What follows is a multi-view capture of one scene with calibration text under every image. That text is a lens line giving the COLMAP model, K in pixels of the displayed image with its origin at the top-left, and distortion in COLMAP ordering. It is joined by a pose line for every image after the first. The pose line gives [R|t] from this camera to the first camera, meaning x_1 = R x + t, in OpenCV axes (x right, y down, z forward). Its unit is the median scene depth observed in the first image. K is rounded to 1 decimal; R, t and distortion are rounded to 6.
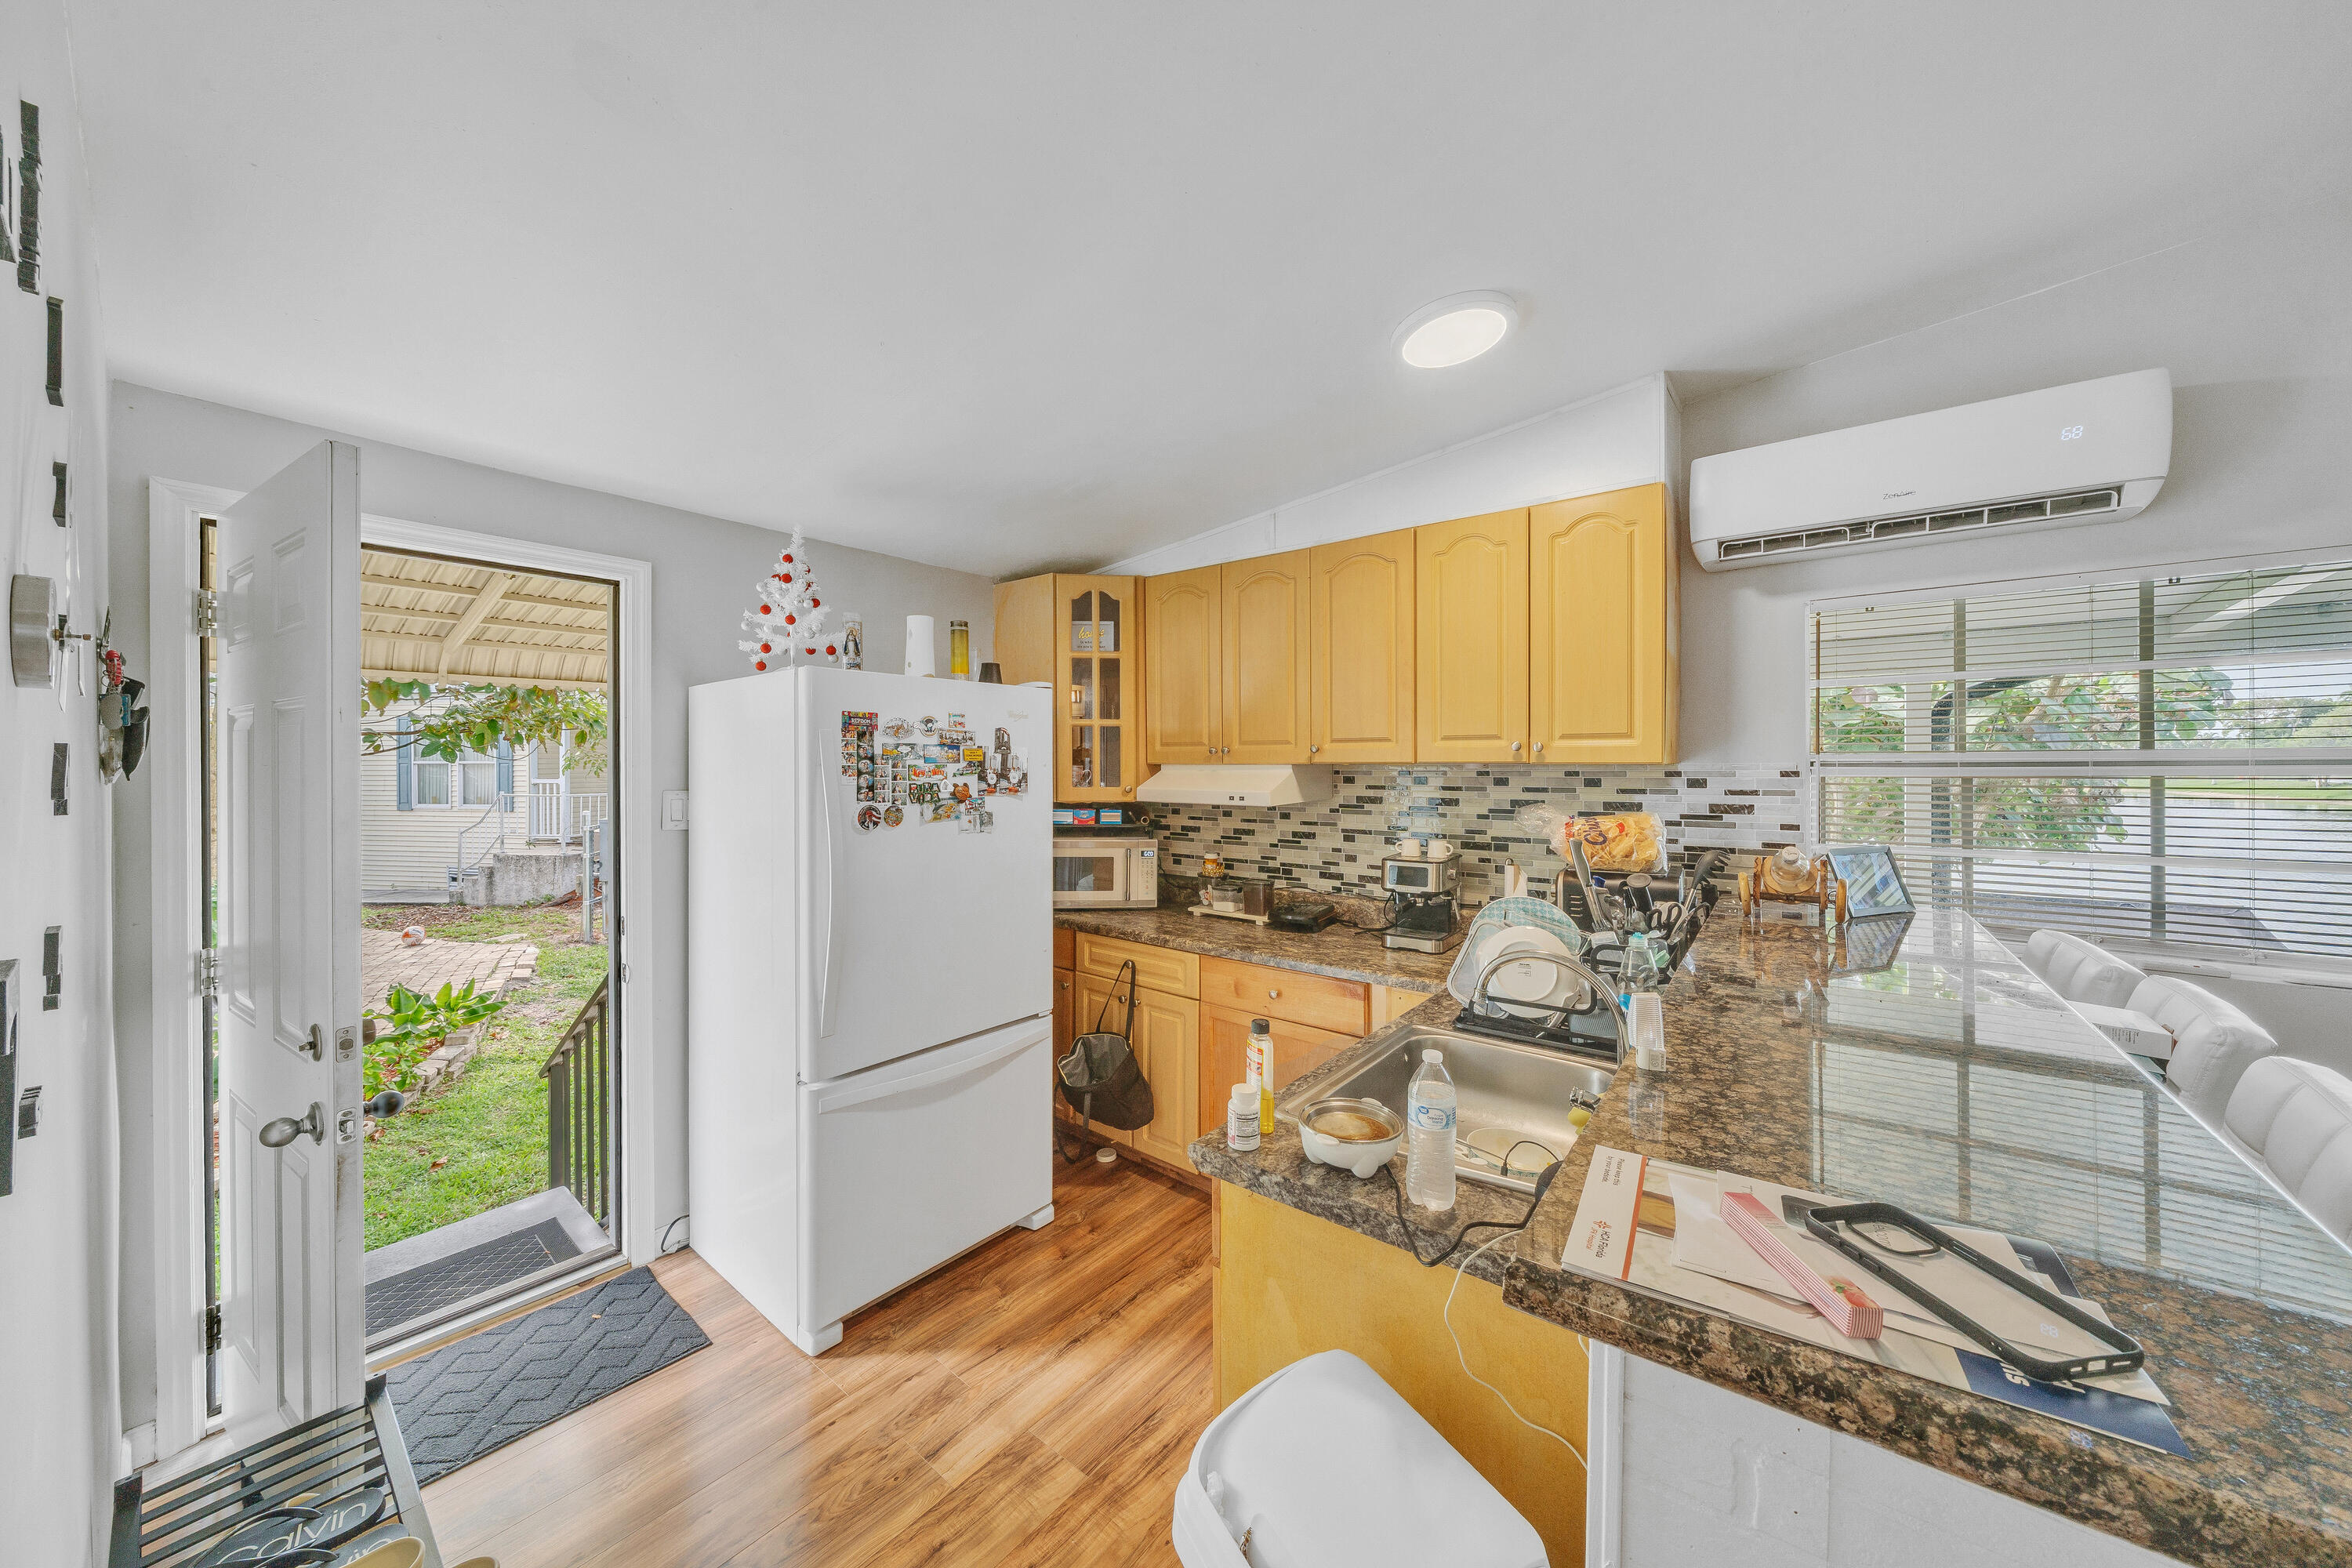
lens RADIAL K [[802.4, 0, 1162.4], [0, 802.4, 768.0], [0, 0, 1]] dist [-0.004163, -0.000569]
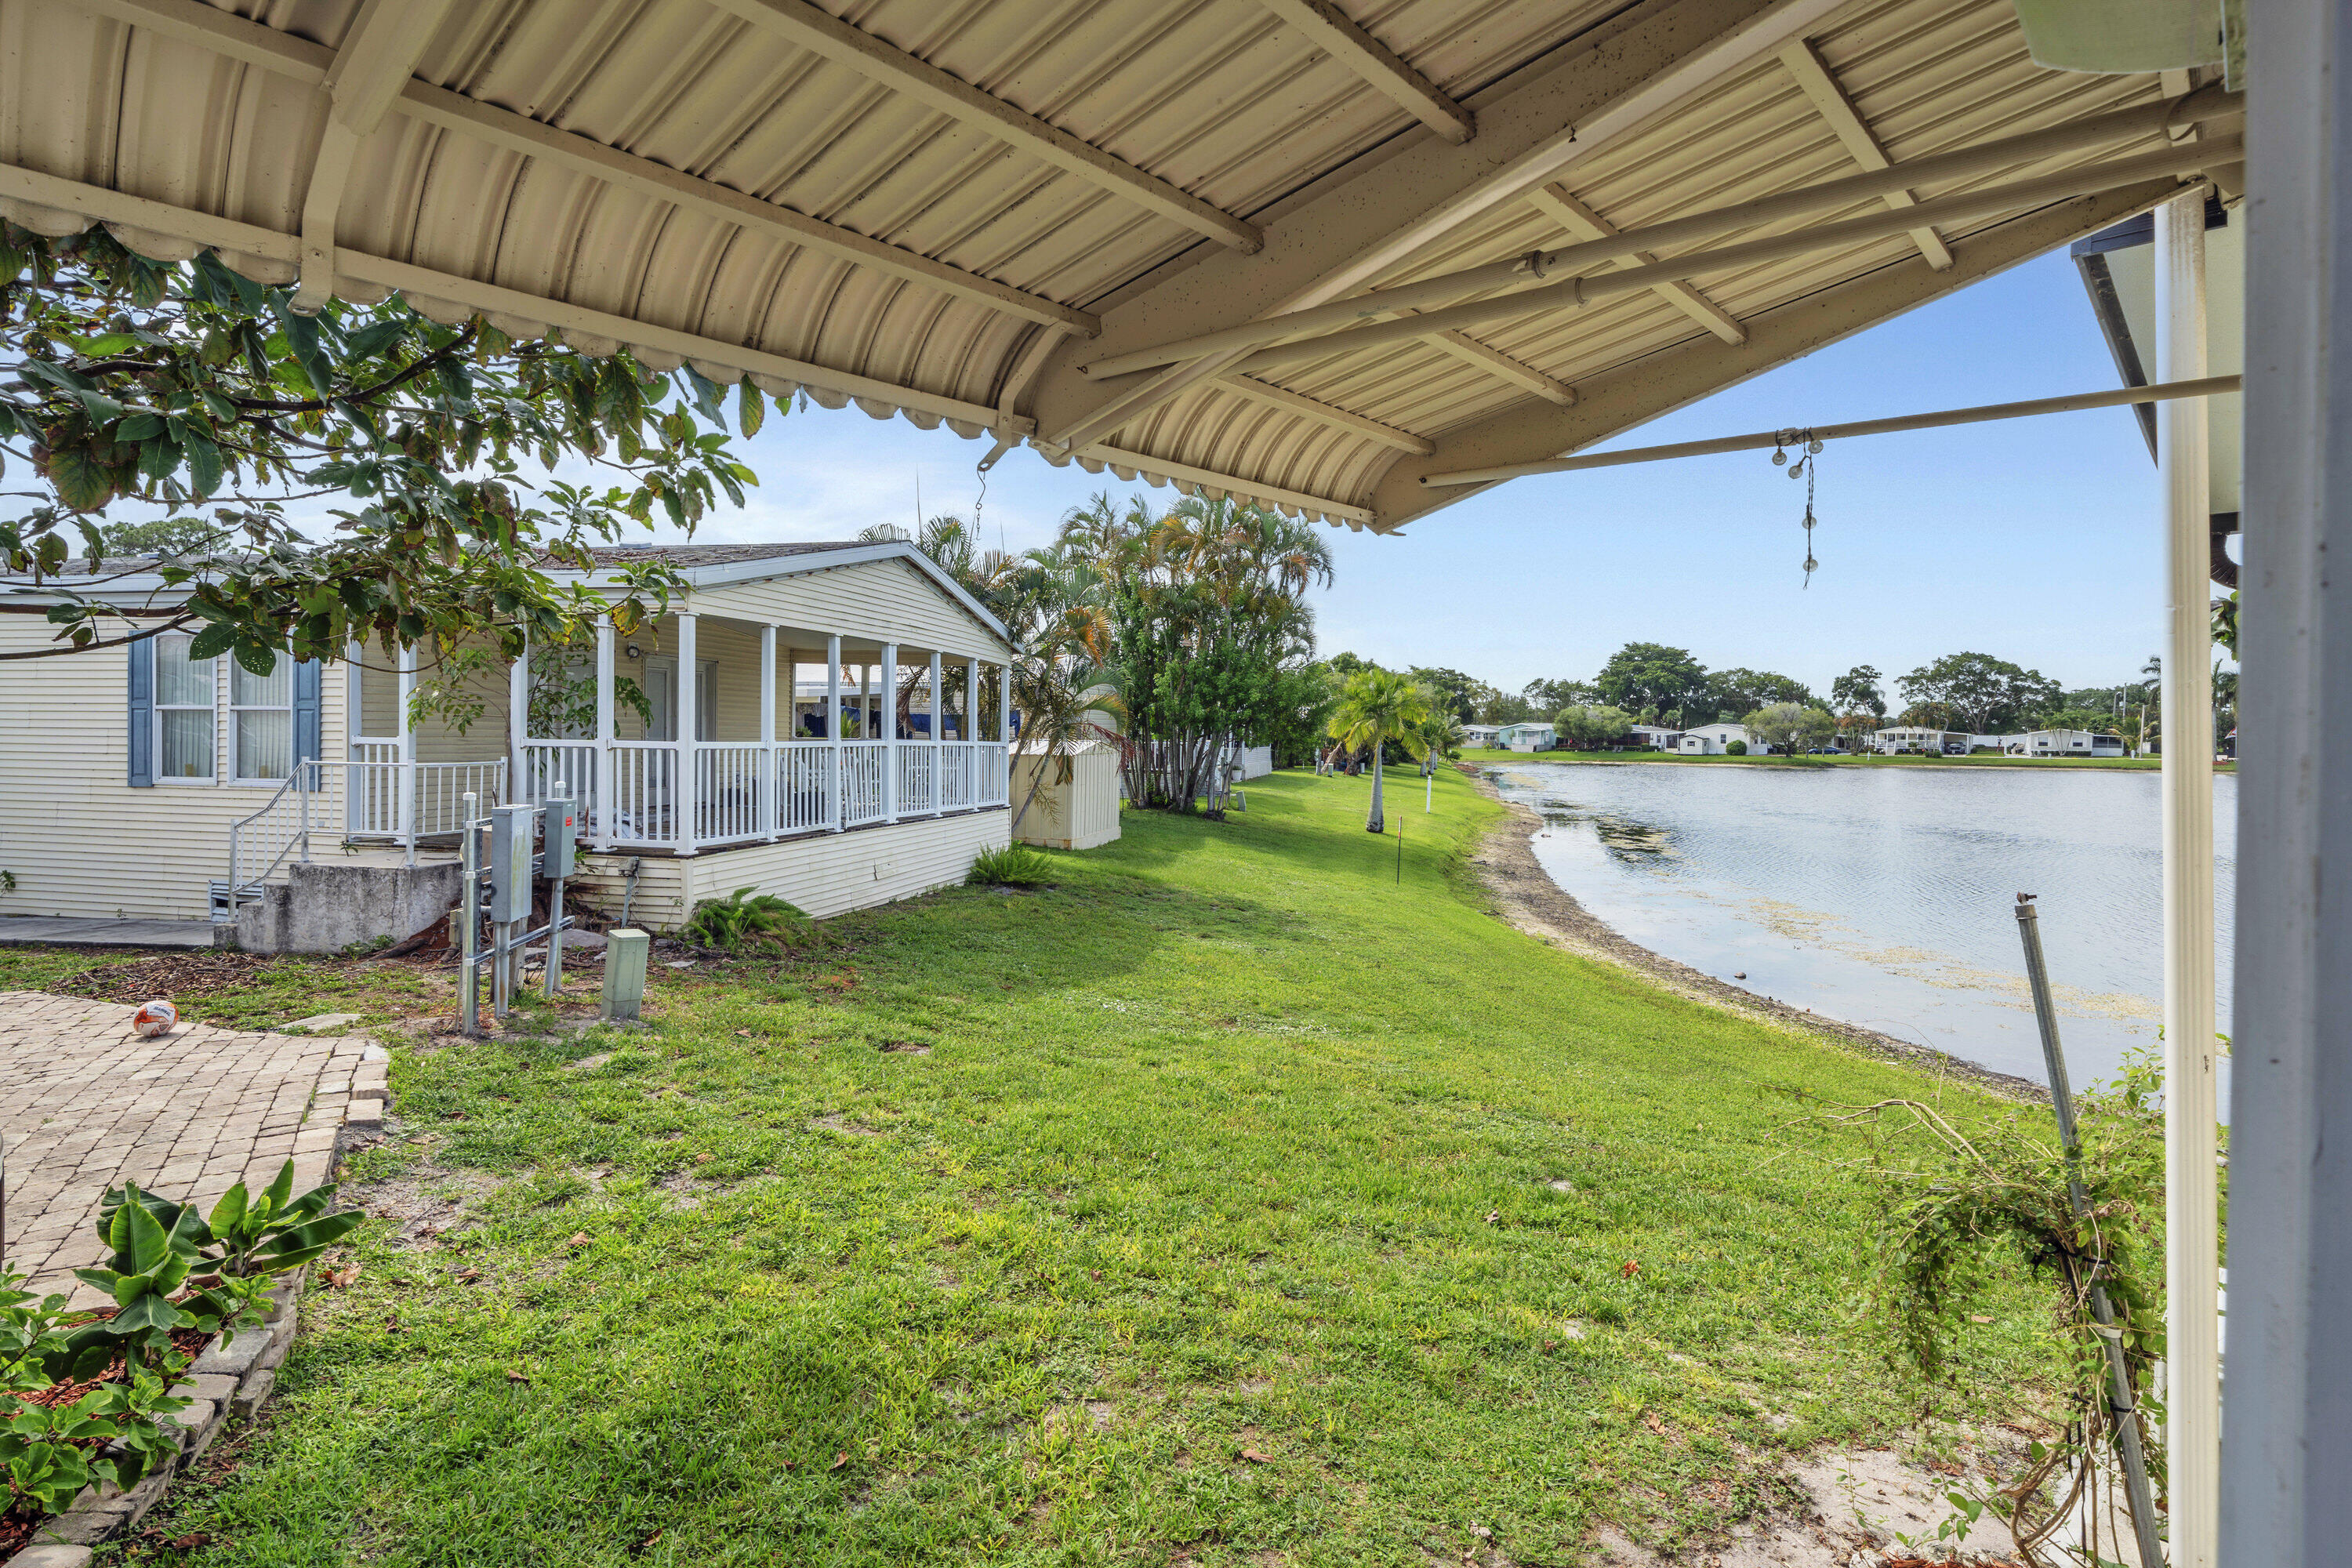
lens RADIAL K [[1217.6, 0, 1194.0], [0, 1217.6, 738.9], [0, 0, 1]] dist [0.013131, 0.000942]
pose [[0.998731, 0.009378, -0.049485, -0.199381], [-0.009190, 0.999950, 0.004025, 0.010452], [0.049521, -0.003565, 0.998767, 0.207120]]
